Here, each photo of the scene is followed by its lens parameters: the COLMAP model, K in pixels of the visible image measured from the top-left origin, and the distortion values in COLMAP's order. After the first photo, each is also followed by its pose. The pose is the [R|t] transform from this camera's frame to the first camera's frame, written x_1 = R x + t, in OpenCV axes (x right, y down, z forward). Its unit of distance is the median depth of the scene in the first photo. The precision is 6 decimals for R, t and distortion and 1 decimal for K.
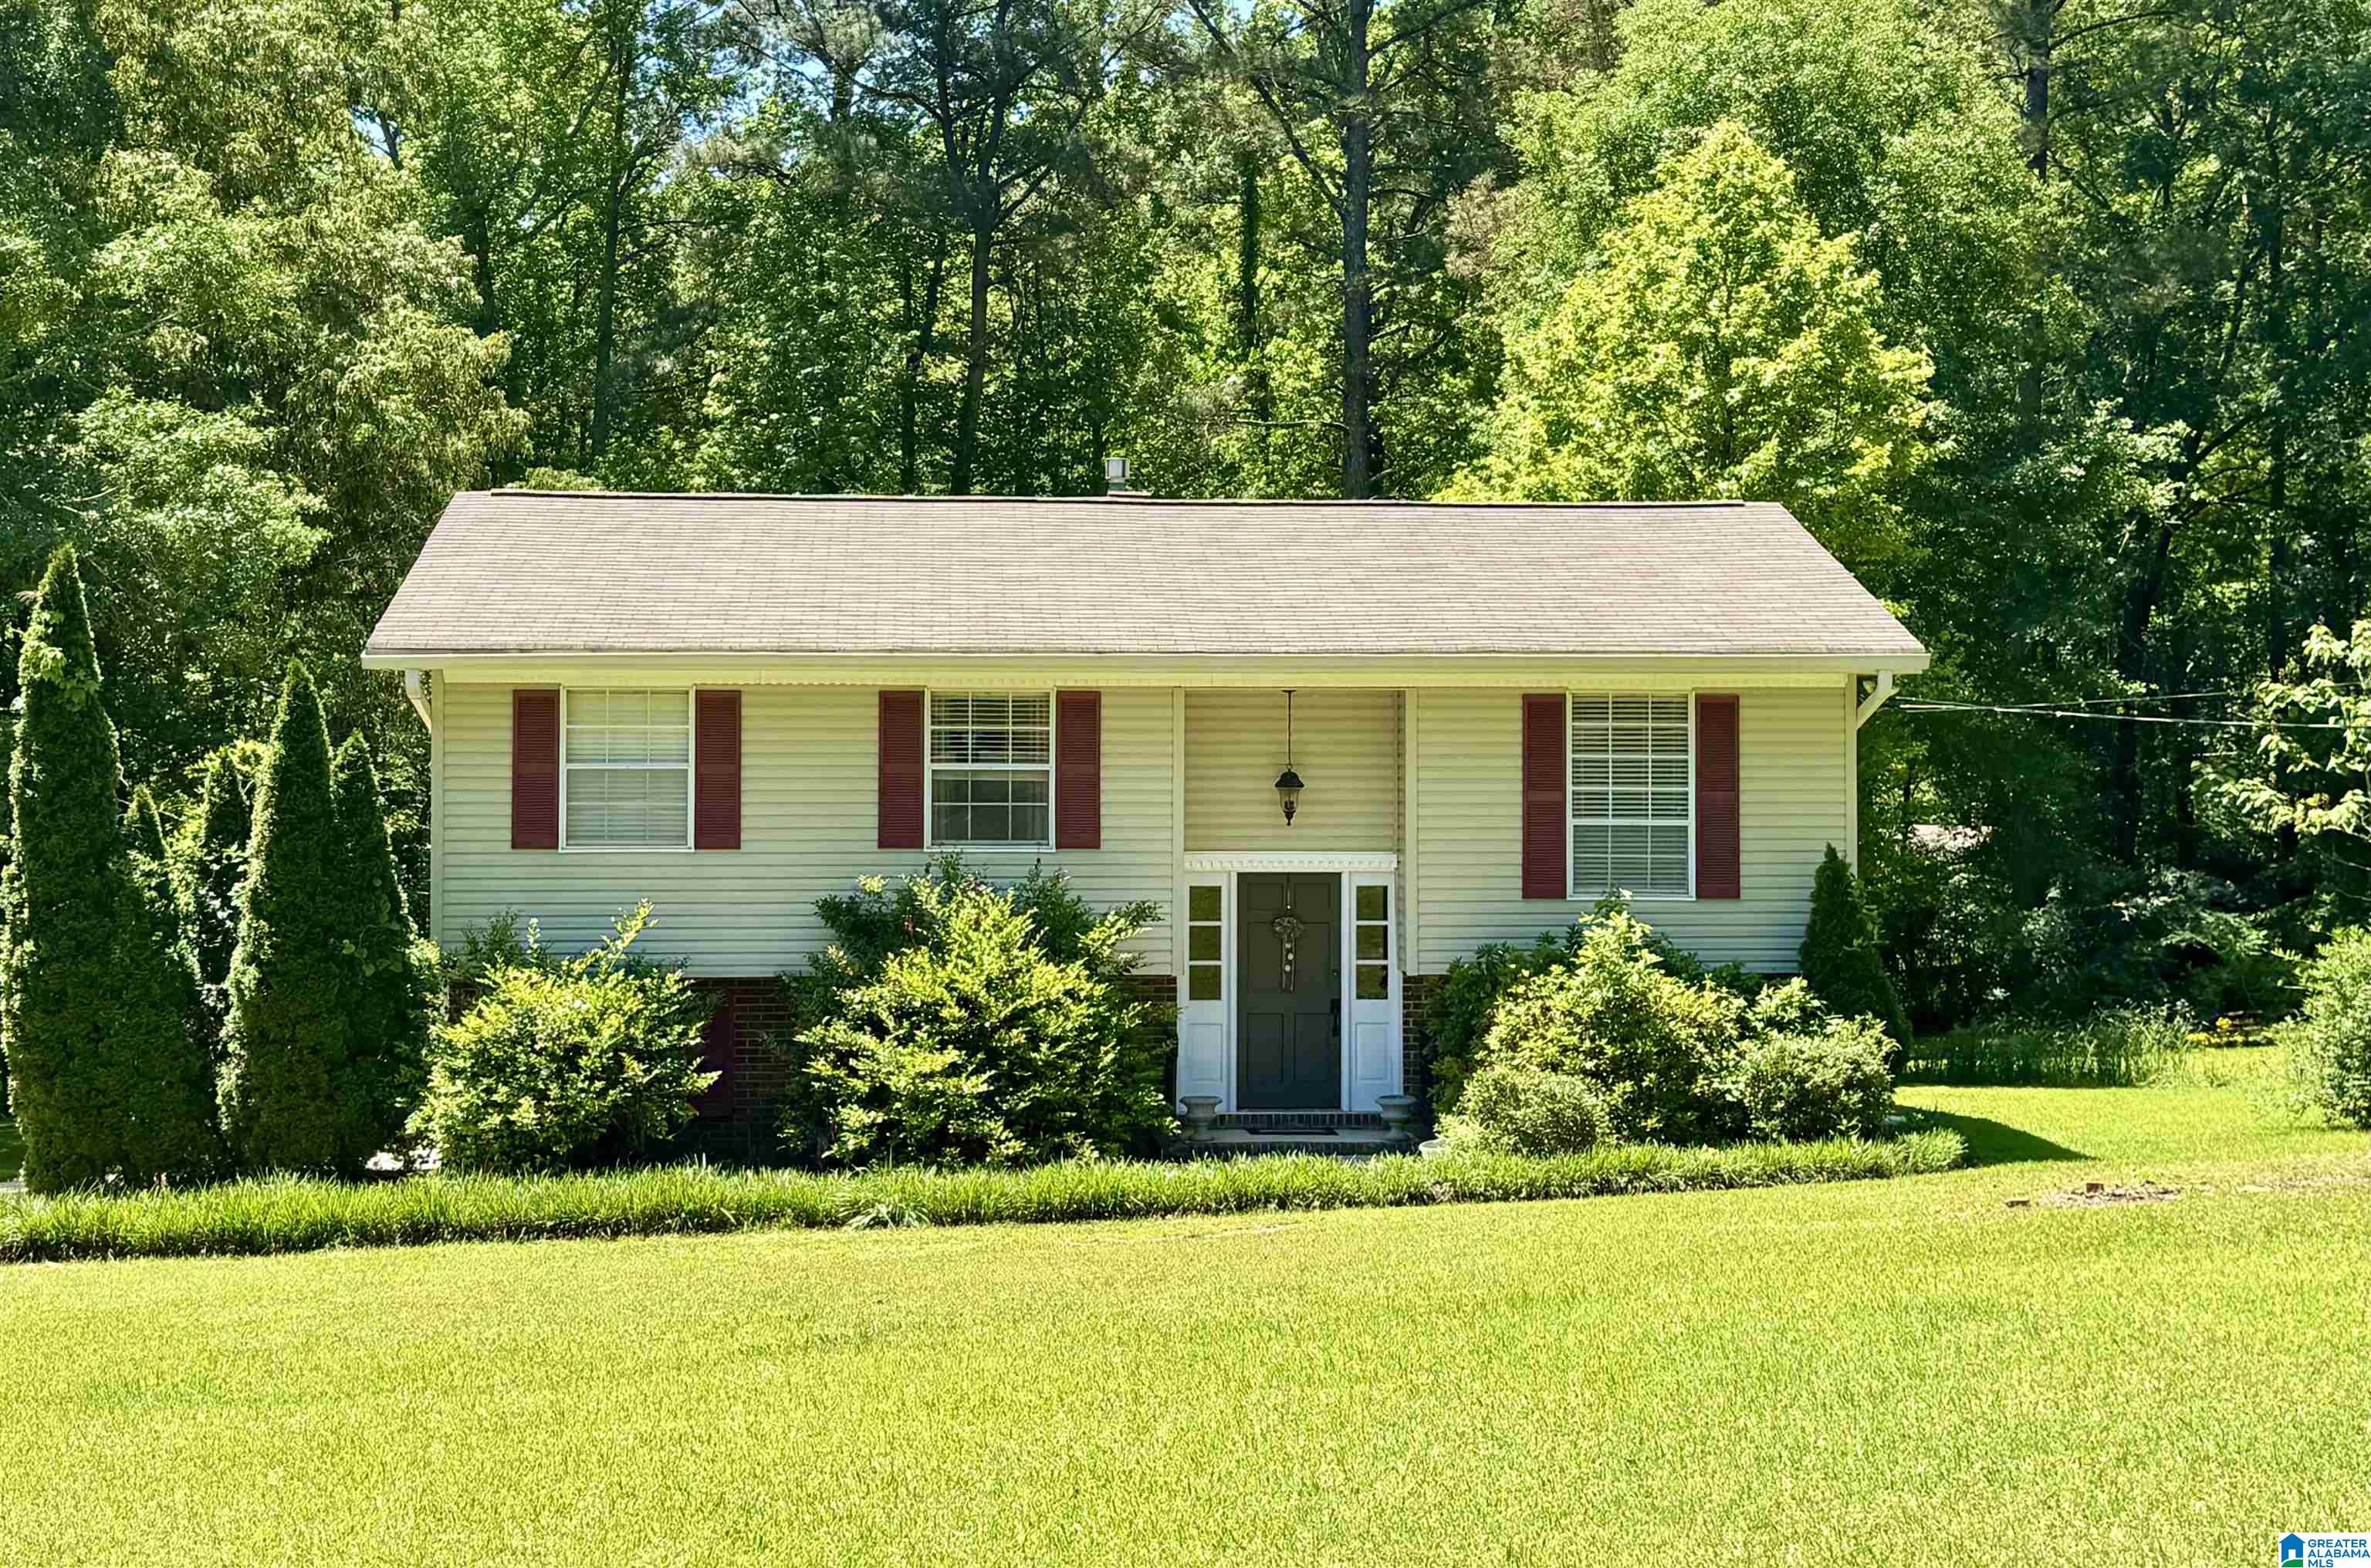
lens RADIAL K [[3234.3, 0, 1188.4], [0, 3234.3, 710.9], [0, 0, 1]] dist [0.163137, 0.000000]
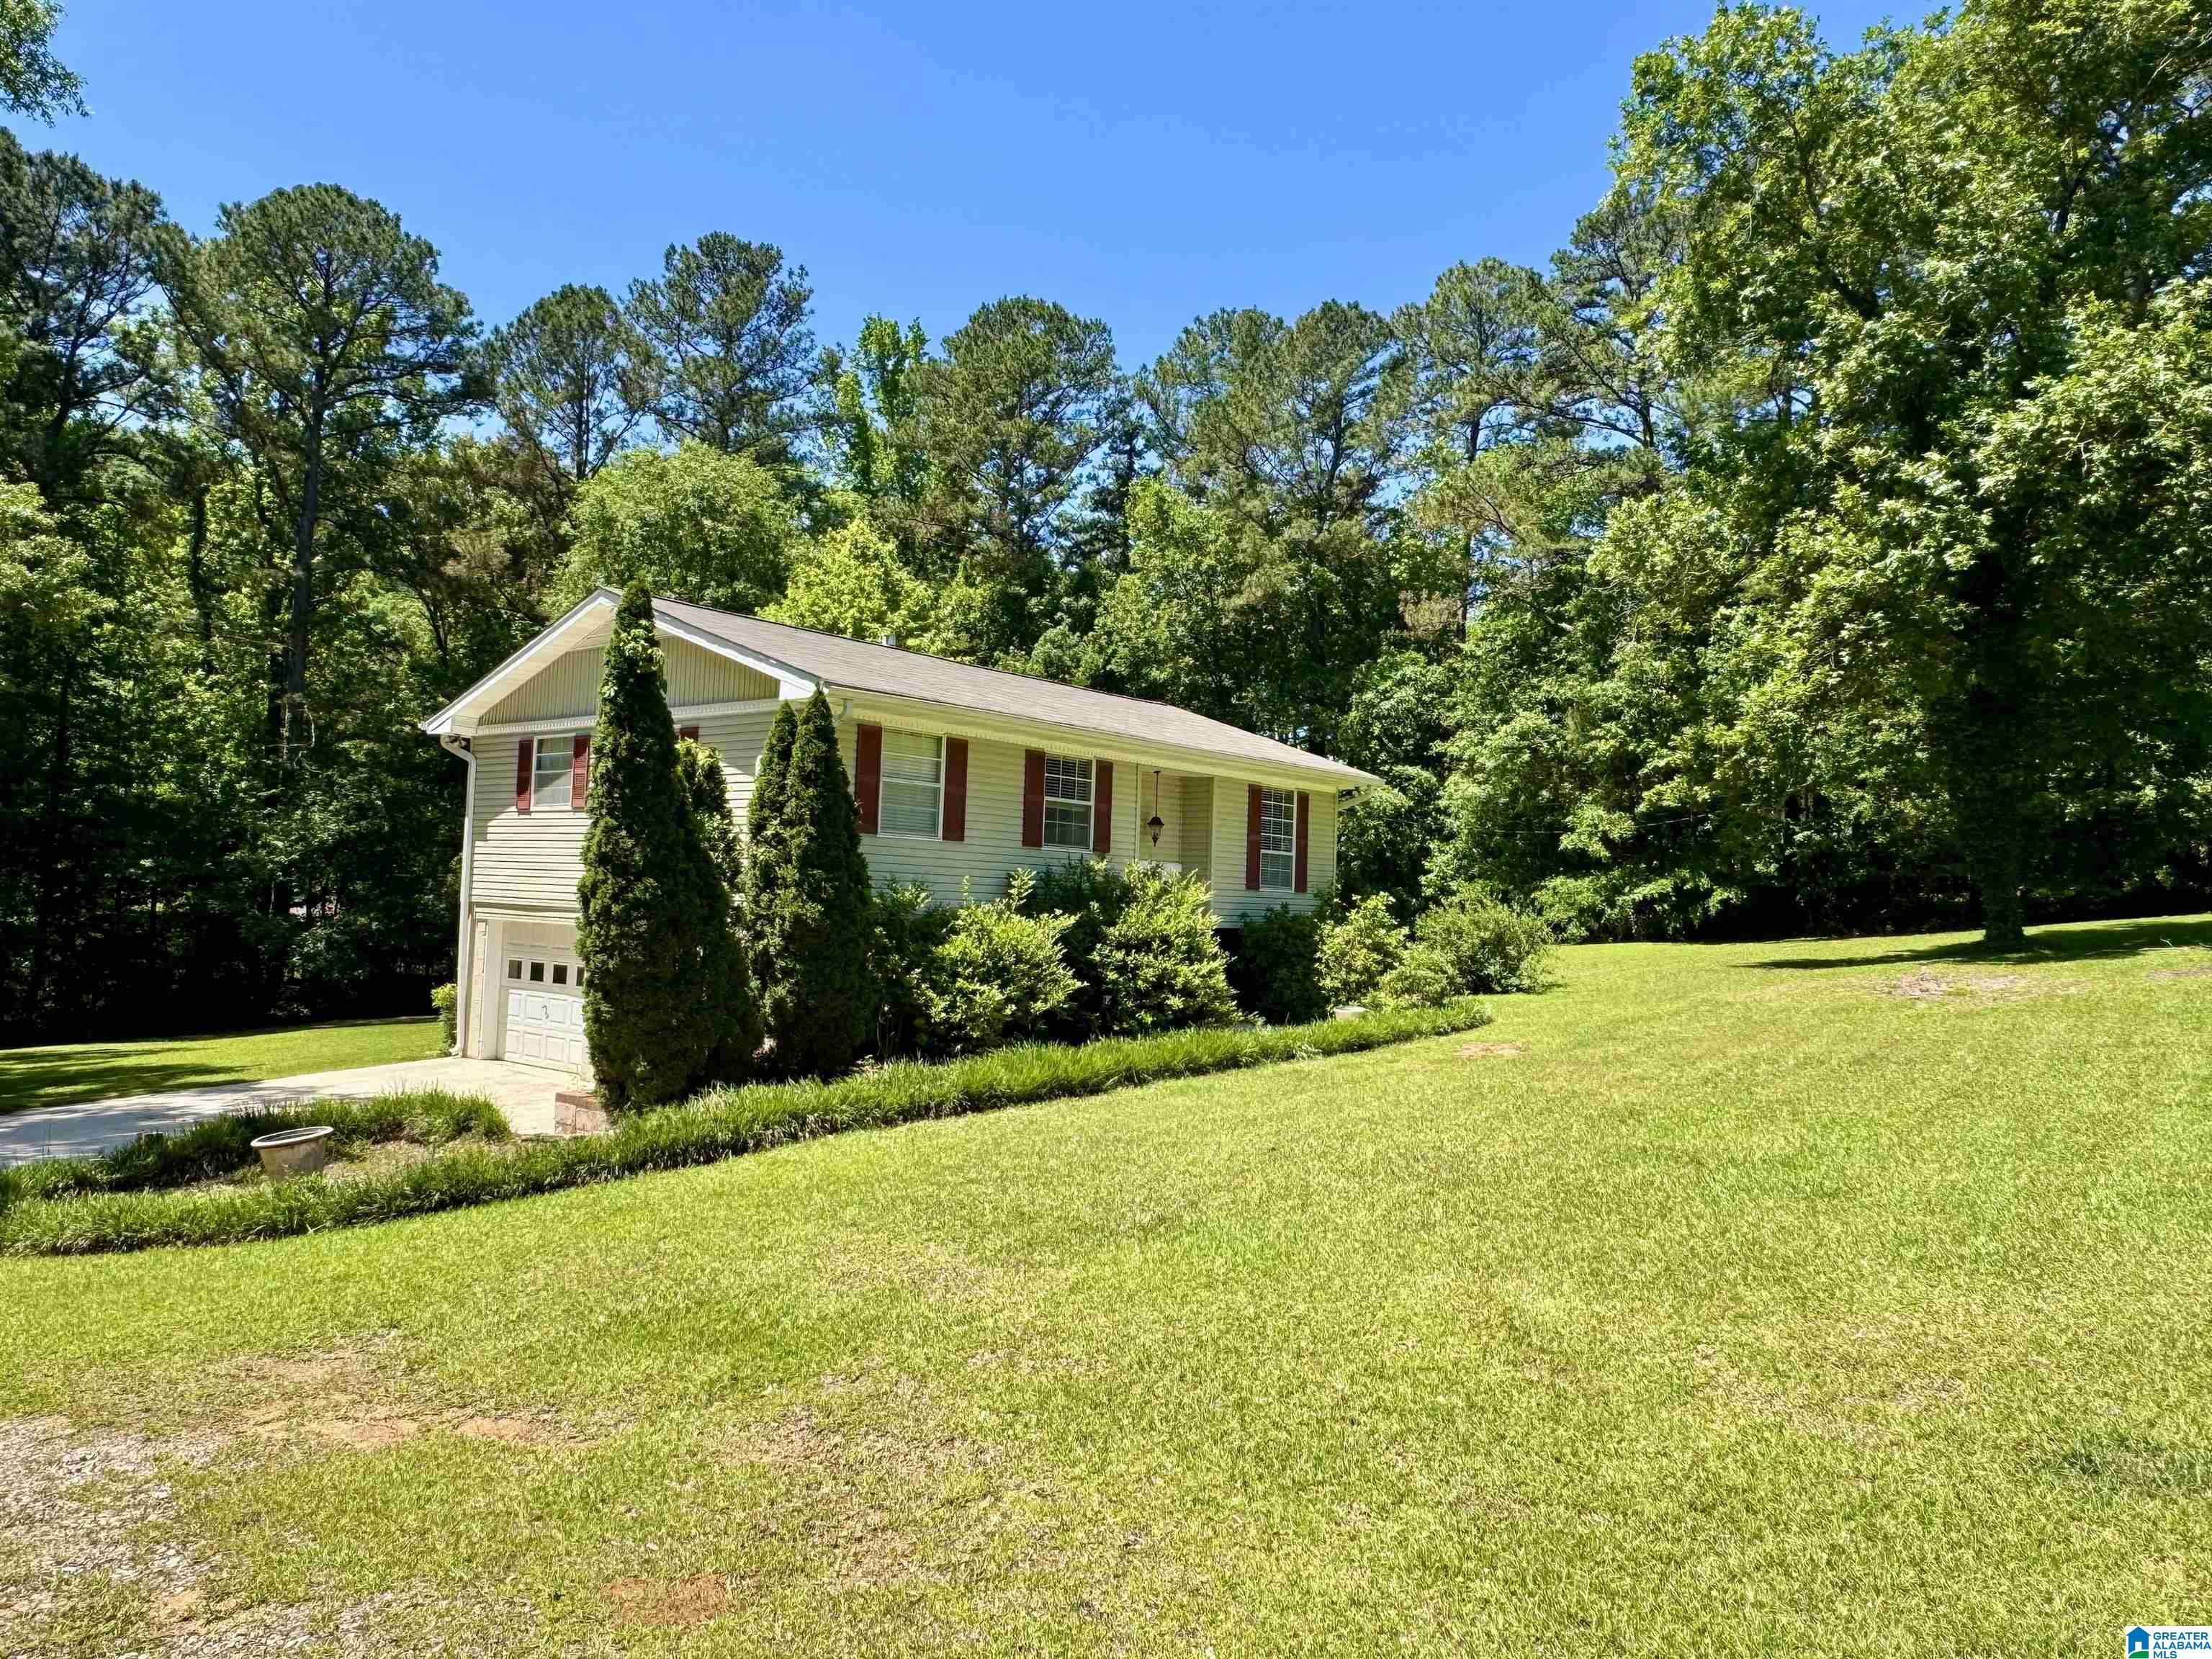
lens RADIAL K [[1477.8, 0, 1118.4], [0, 1477.8, 829.8], [0, 0, 1]] dist [-0.001583, 0.000556]
pose [[0.675204, 0.059616, 0.735218, -0.608478], [-0.038128, 0.998217, -0.045925, 0.066660], [-0.736645, 0.002976, 0.676274, 0.466326]]
